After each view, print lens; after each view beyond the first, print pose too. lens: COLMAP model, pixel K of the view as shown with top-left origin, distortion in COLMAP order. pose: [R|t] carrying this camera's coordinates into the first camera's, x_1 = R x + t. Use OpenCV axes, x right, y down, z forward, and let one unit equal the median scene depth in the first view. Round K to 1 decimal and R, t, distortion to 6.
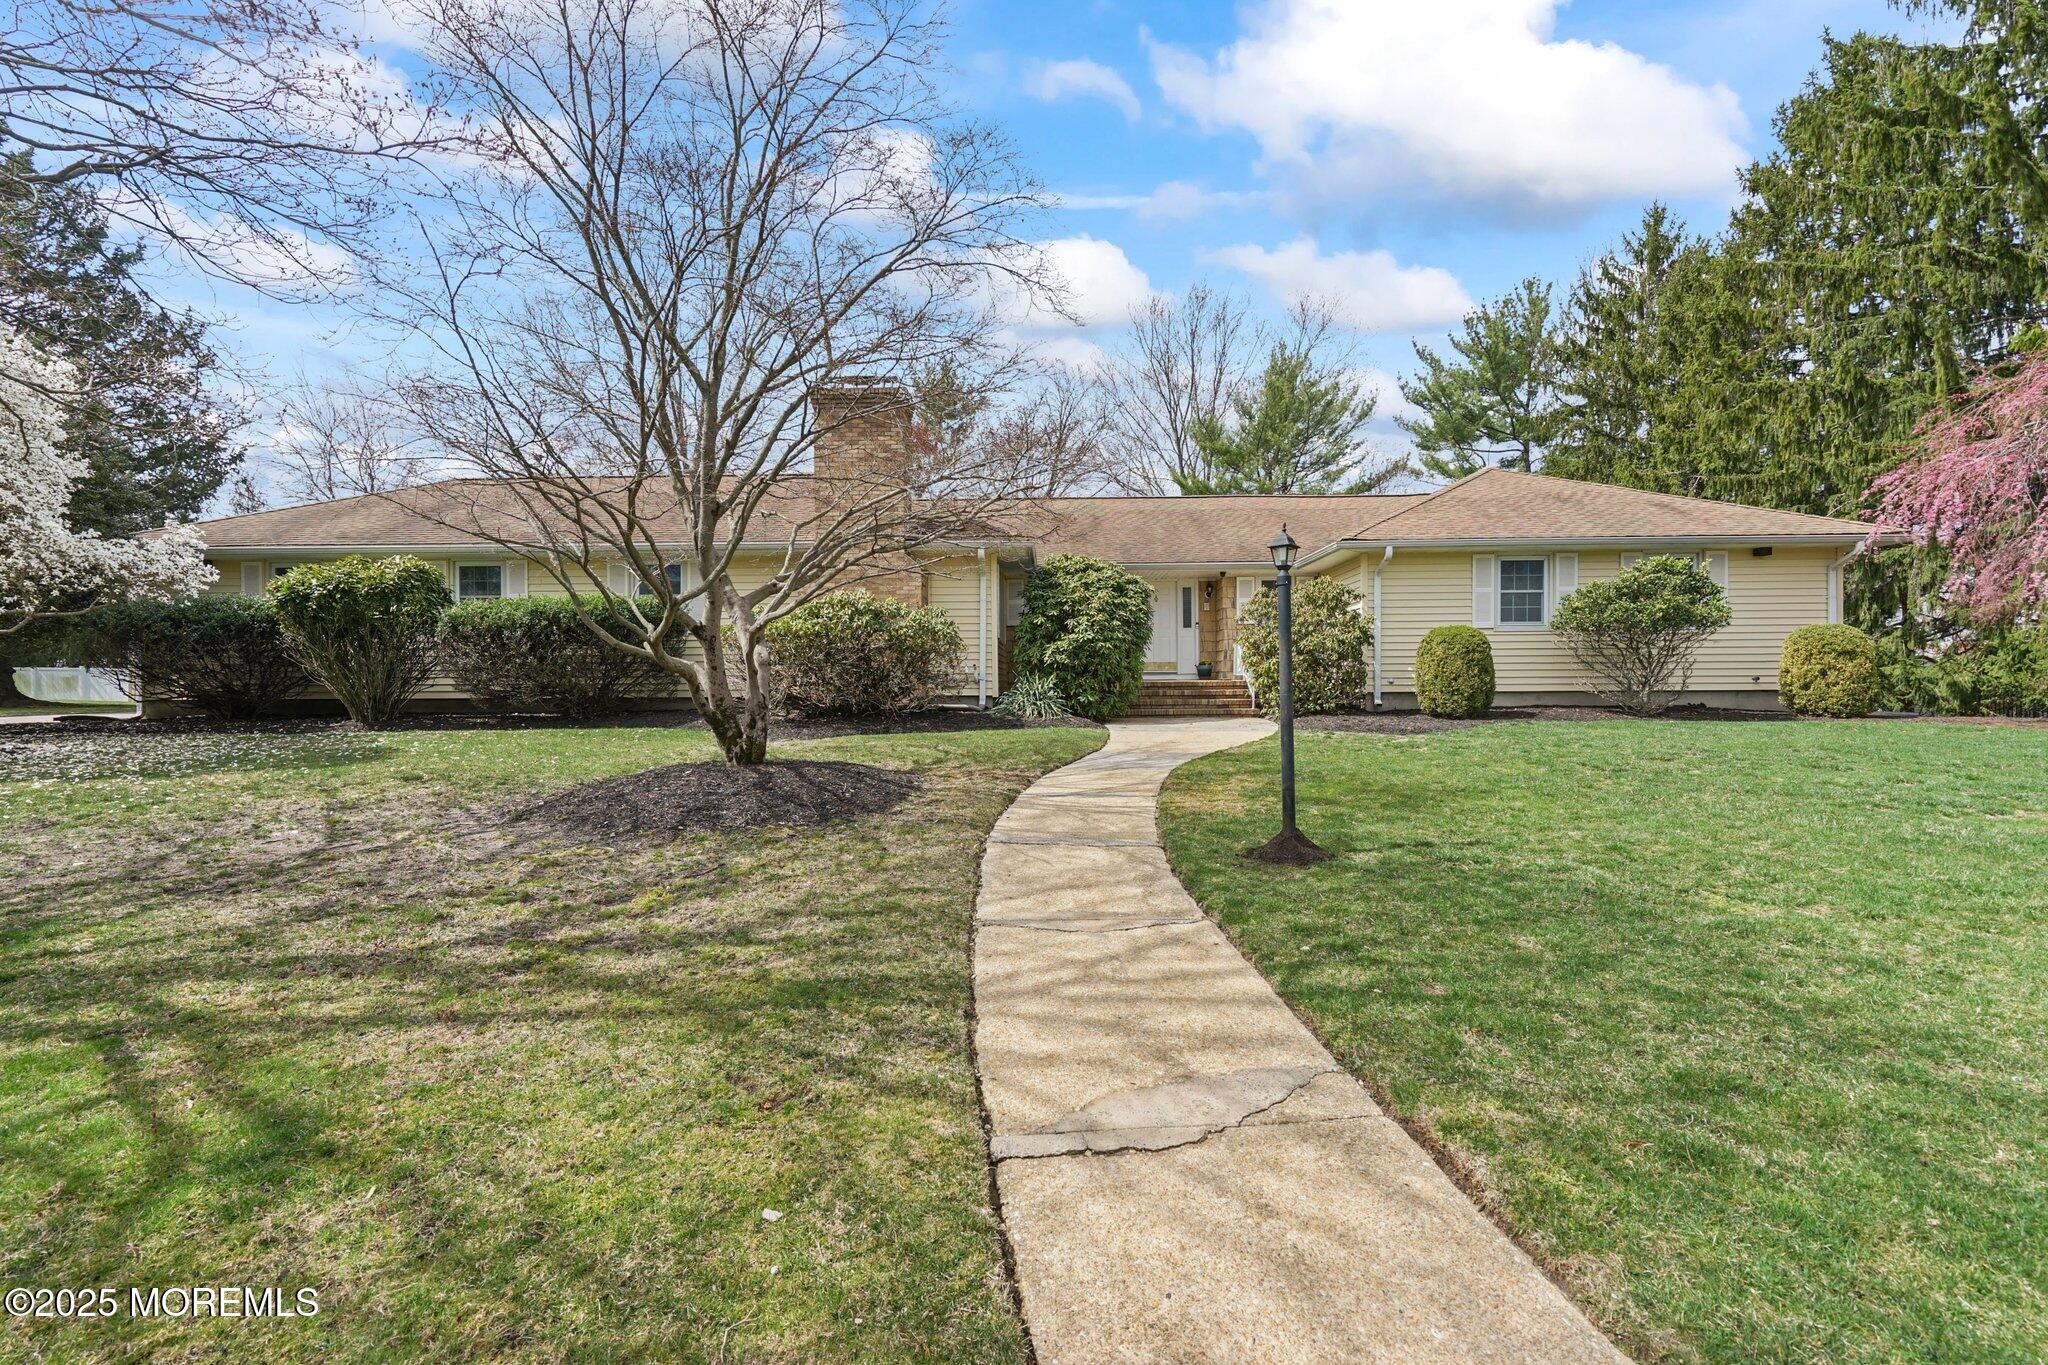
lens RADIAL K [[922.1, 0, 1019.1], [0, 922.1, 678.9], [0, 0, 1]] dist [0.016560, 0.000310]
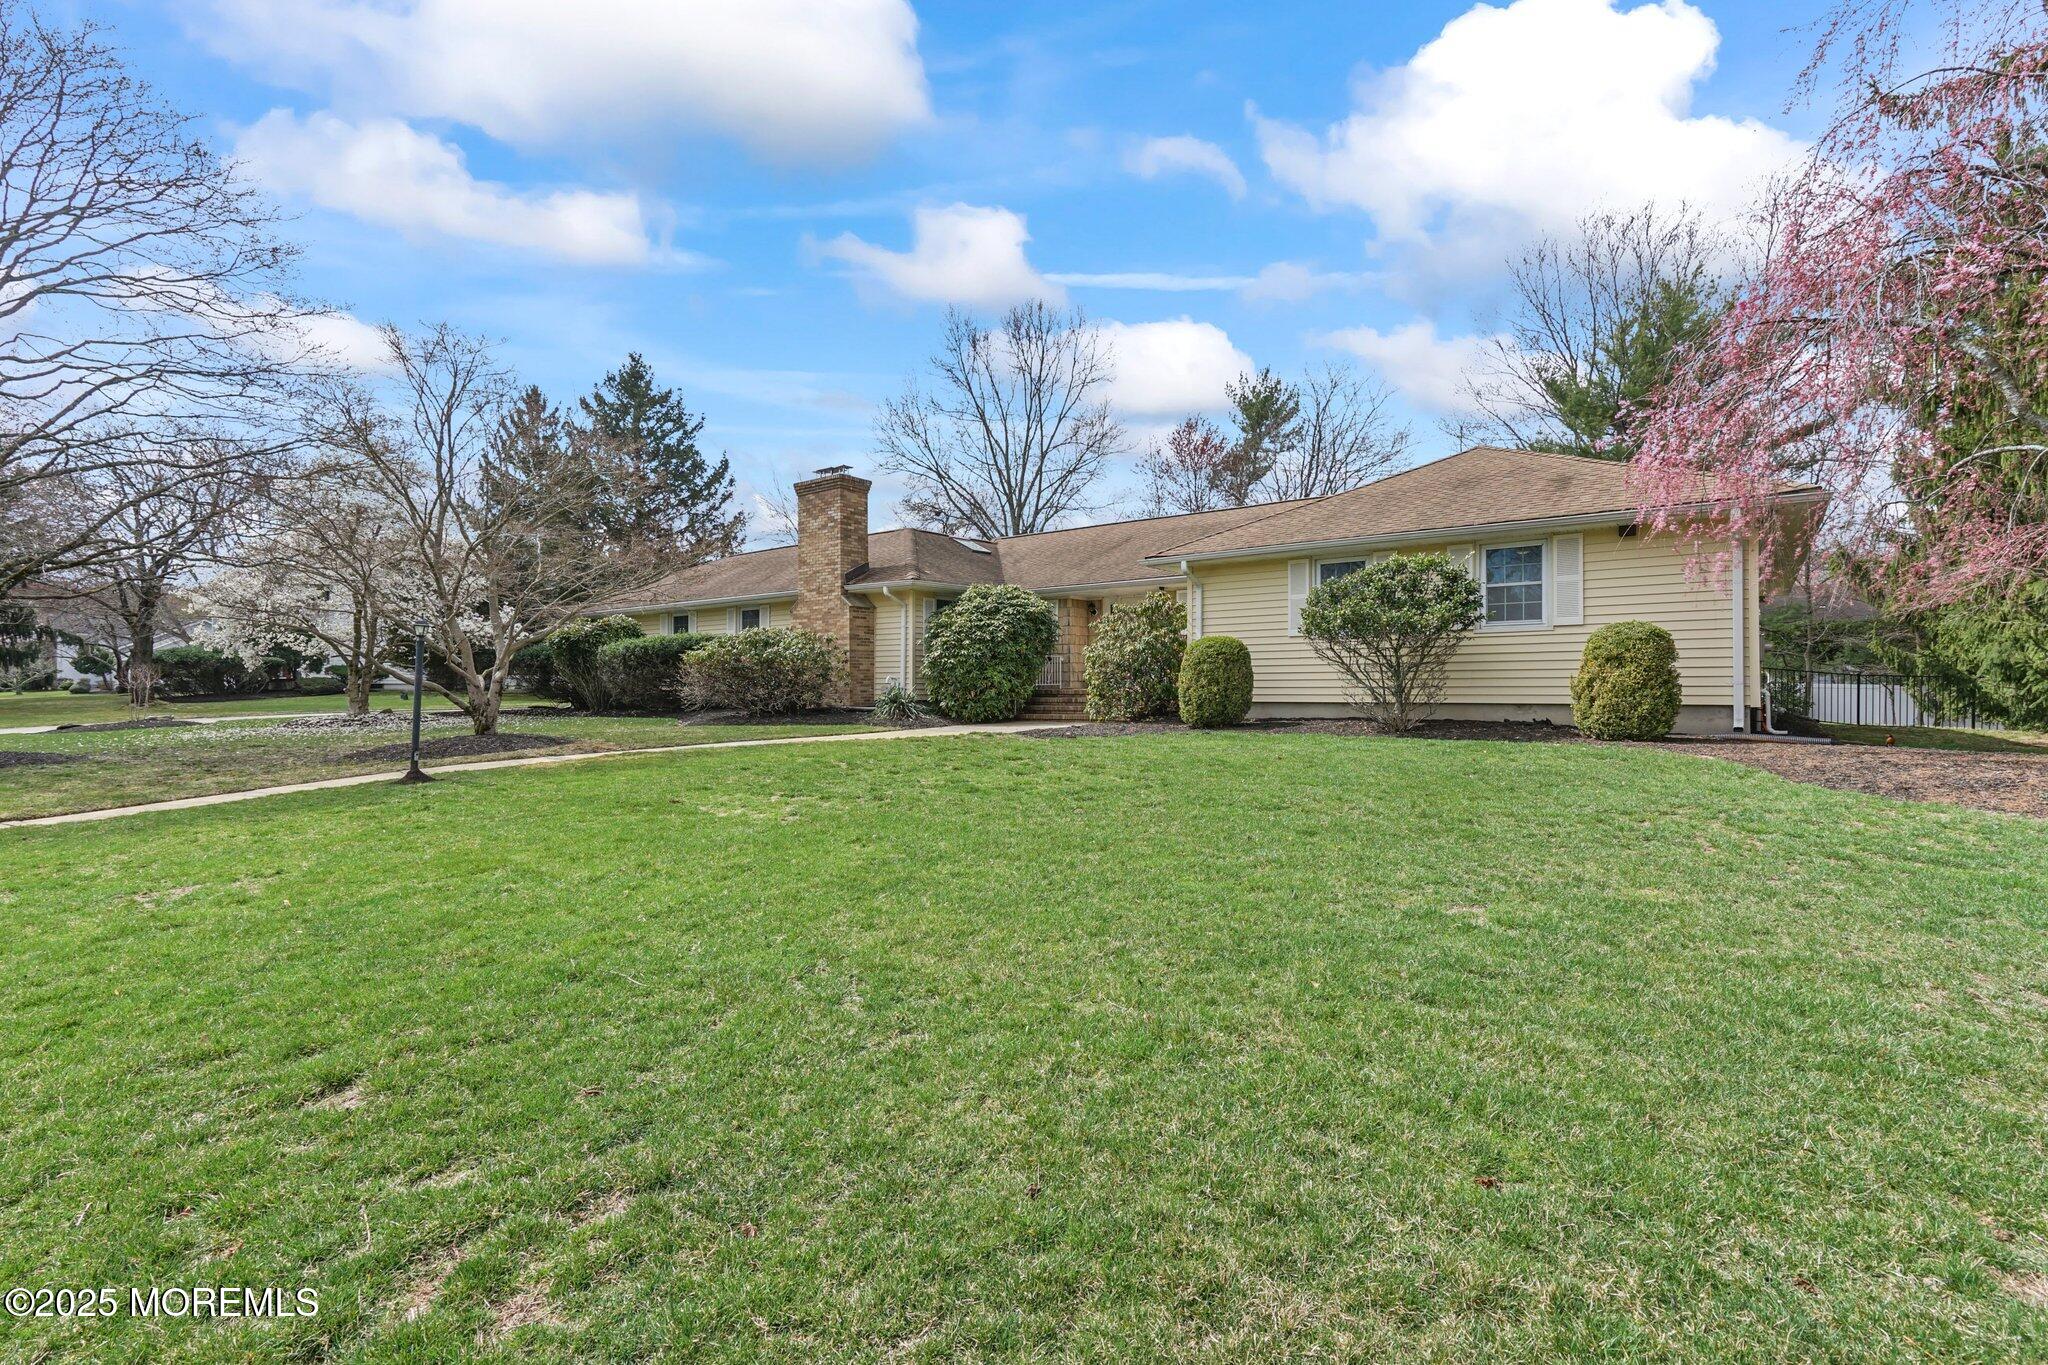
lens RADIAL K [[922.1, 0, 1019.1], [0, 922.1, 678.9], [0, 0, 1]] dist [0.016560, 0.000310]
pose [[0.815820, -0.002755, -0.578300, 0.829211], [0.000733, 0.999993, -0.003730, -0.007300], [0.578306, 0.002619, 0.815816, 0.051666]]
